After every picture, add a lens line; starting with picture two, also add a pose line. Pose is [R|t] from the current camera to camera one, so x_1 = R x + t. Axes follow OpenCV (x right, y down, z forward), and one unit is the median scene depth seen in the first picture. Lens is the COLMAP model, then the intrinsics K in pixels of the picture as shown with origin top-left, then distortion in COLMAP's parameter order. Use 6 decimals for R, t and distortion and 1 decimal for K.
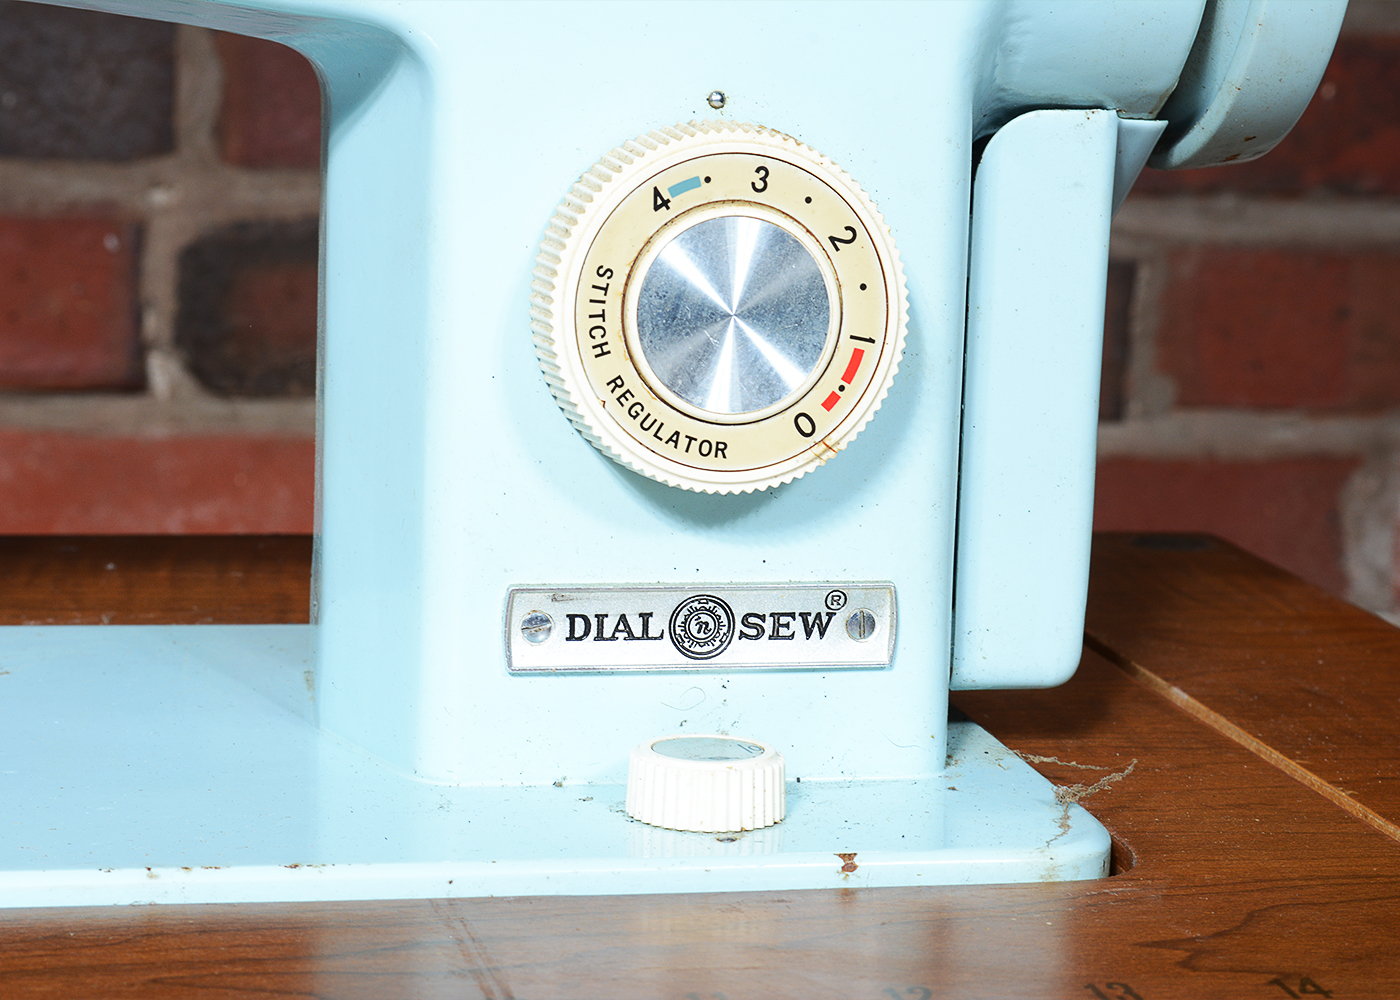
lens RADIAL K [[3050.8, 0, 696.1], [0, 3050.8, 489.1], [0, 0, 1]] dist [0.016013, 0.000000]
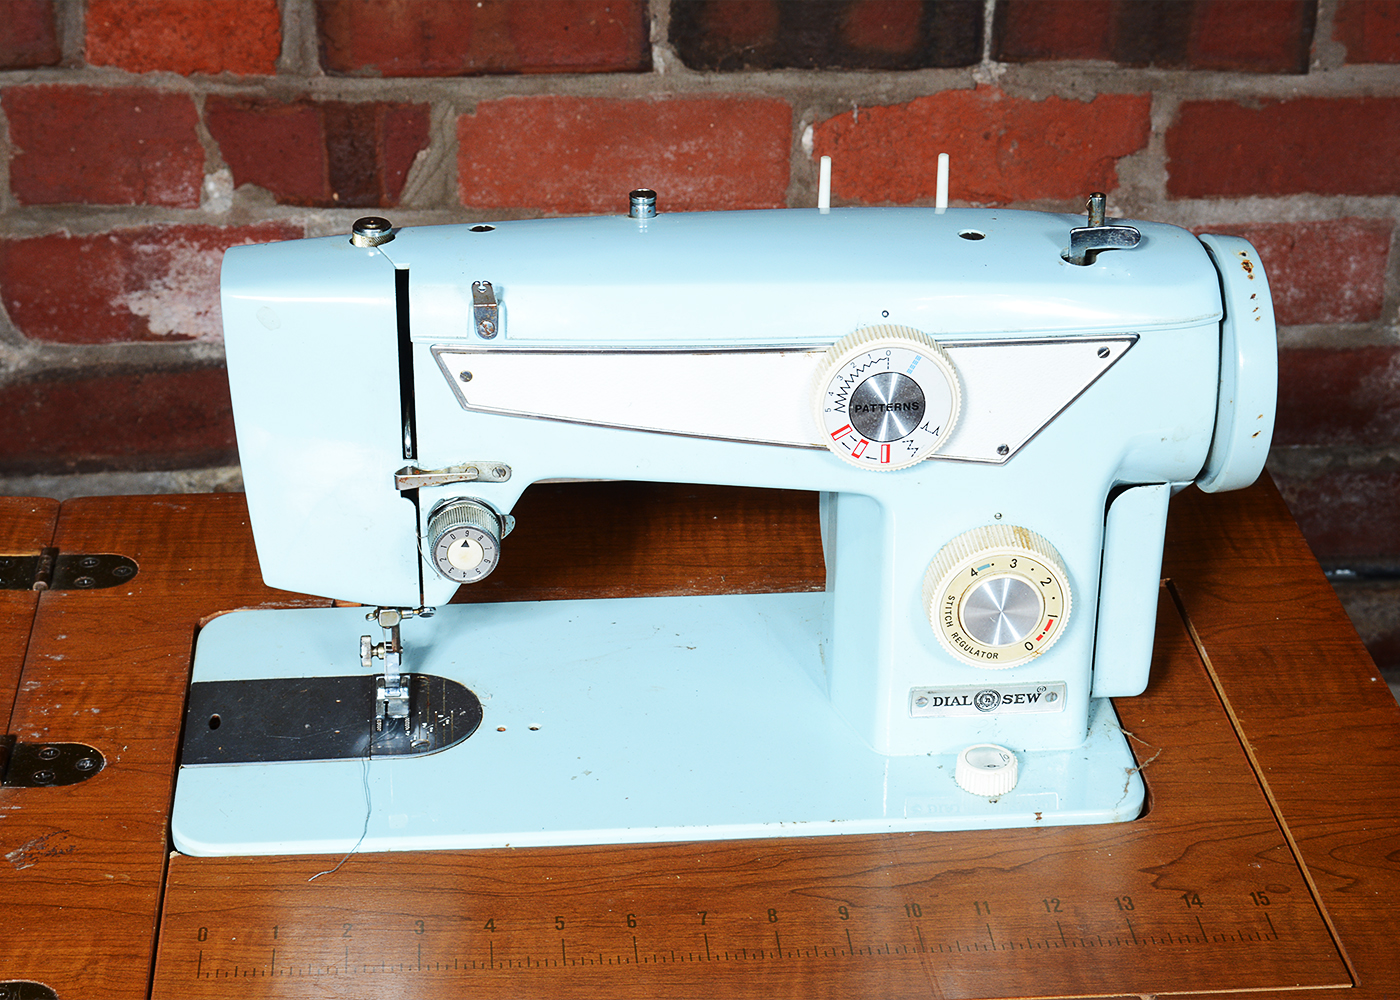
lens RADIAL K [[2729.8, 0, 692.7], [0, 2729.8, 508.2], [0, 0, 1]] dist [0.000486, 0.000000]
pose [[0.992820, 0.029905, -0.115820, 0.016879], [0.009495, 0.945490, 0.325513, -0.846968], [0.119241, -0.324276, 0.938417, -1.101497]]
